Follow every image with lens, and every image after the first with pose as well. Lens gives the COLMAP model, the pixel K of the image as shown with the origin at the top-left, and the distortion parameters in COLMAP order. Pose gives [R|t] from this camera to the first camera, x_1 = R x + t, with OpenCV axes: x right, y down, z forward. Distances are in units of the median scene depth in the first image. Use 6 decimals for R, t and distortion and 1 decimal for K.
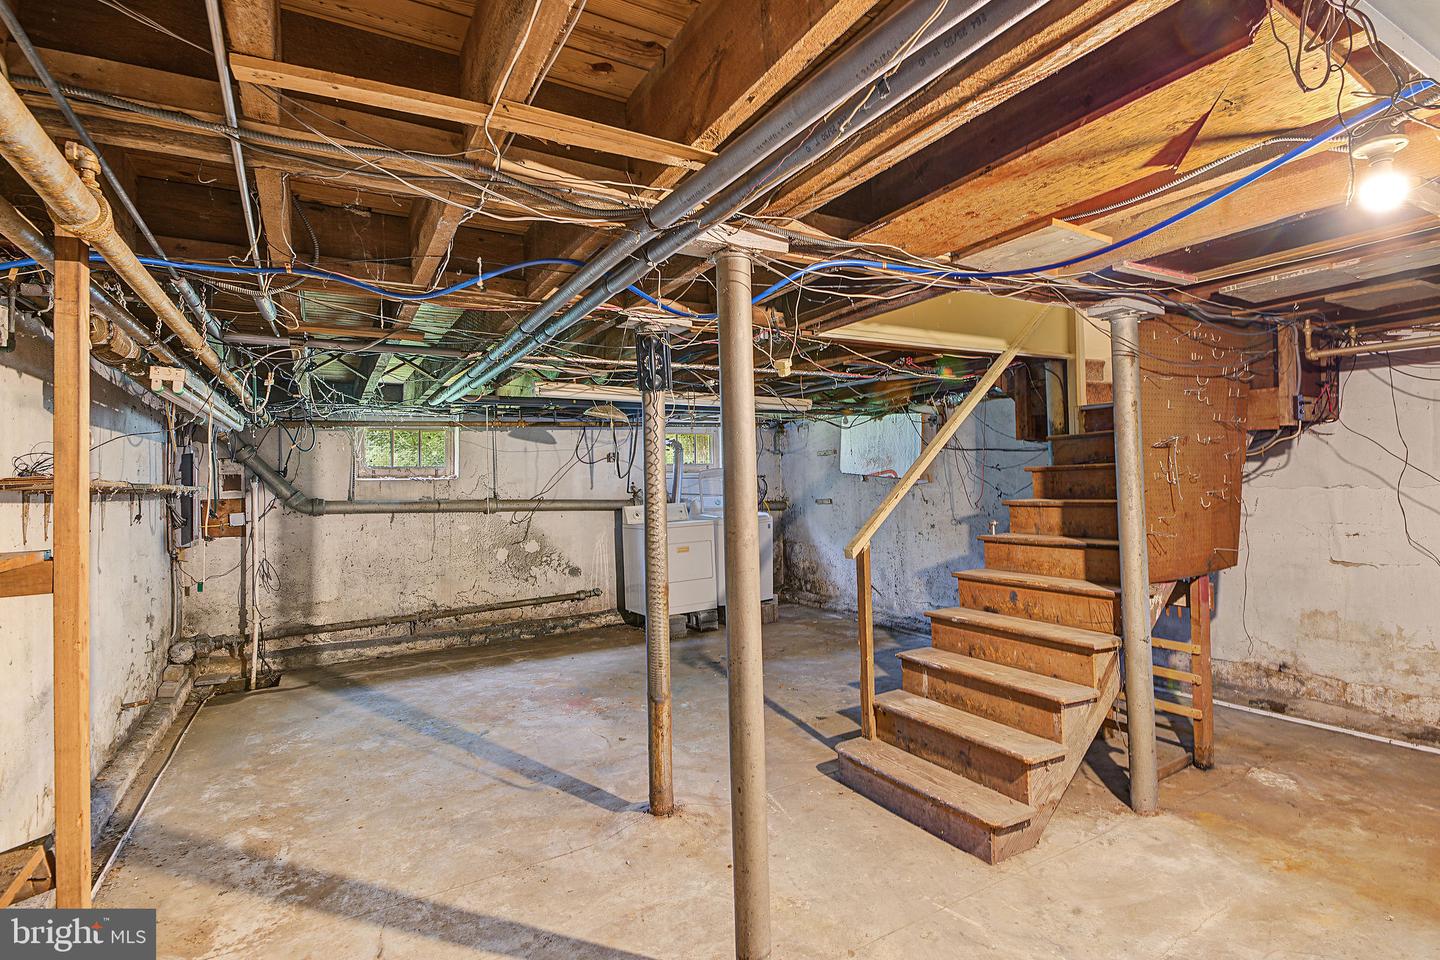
lens RADIAL K [[687.1, 0, 720.6], [0, 687.1, 472.5], [0, 0, 1]] dist [0.001319, -0.000401]
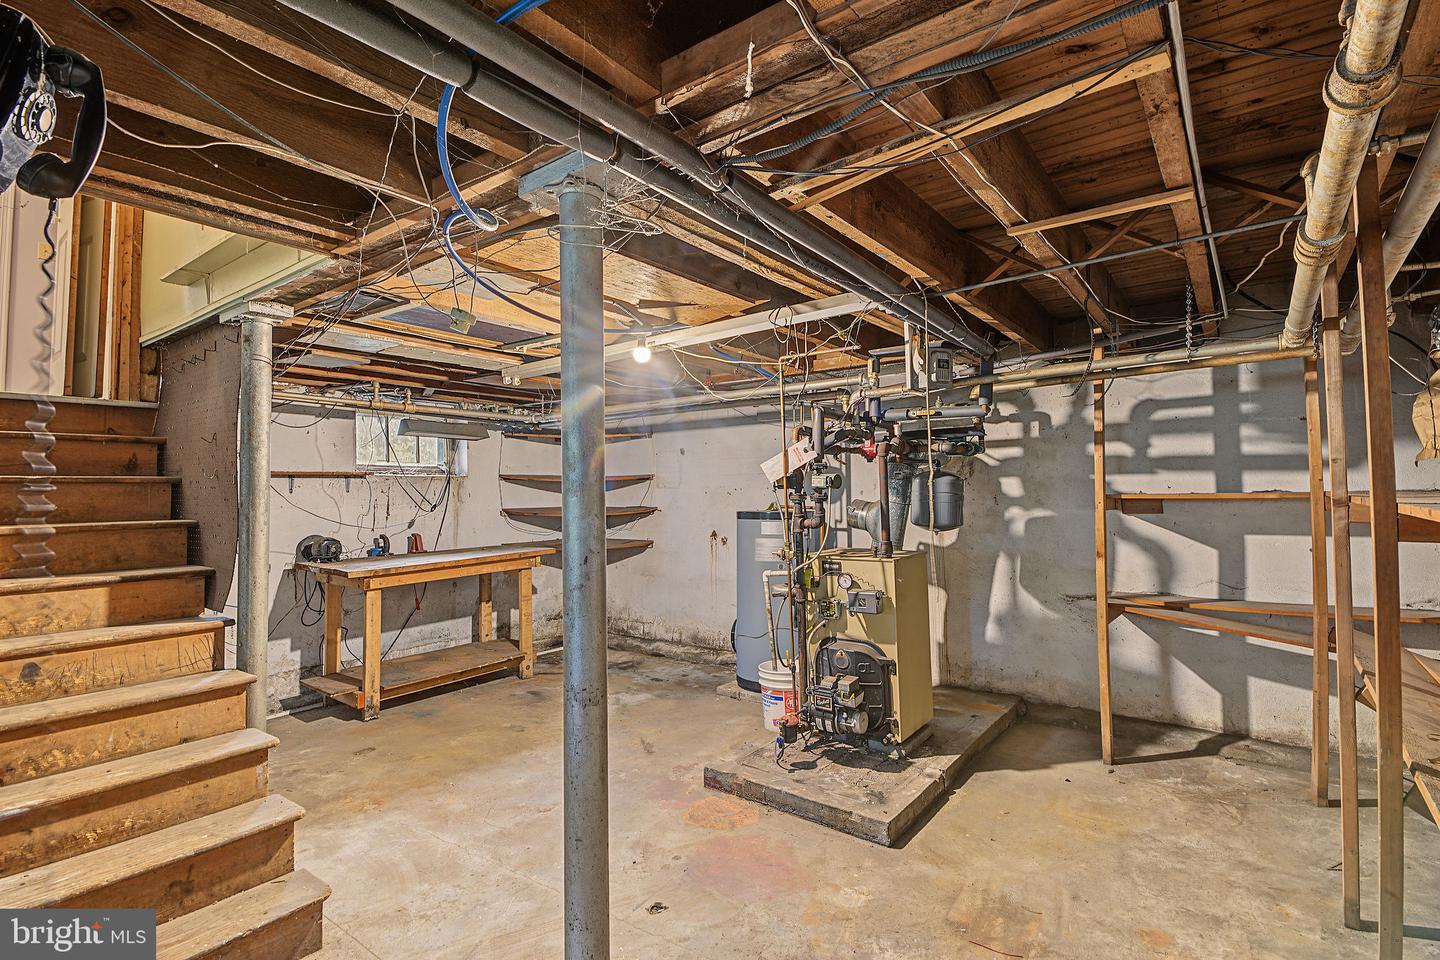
lens RADIAL K [[687.1, 0, 723.3], [0, 687.1, 476.5], [0, 0, 1]] dist [0.001319, -0.000401]
pose [[-0.384058, 0.058608, 0.921447, -0.601723], [0.006417, 0.998129, -0.060811, 0.053179], [-0.923287, -0.017442, -0.383715, 0.885104]]
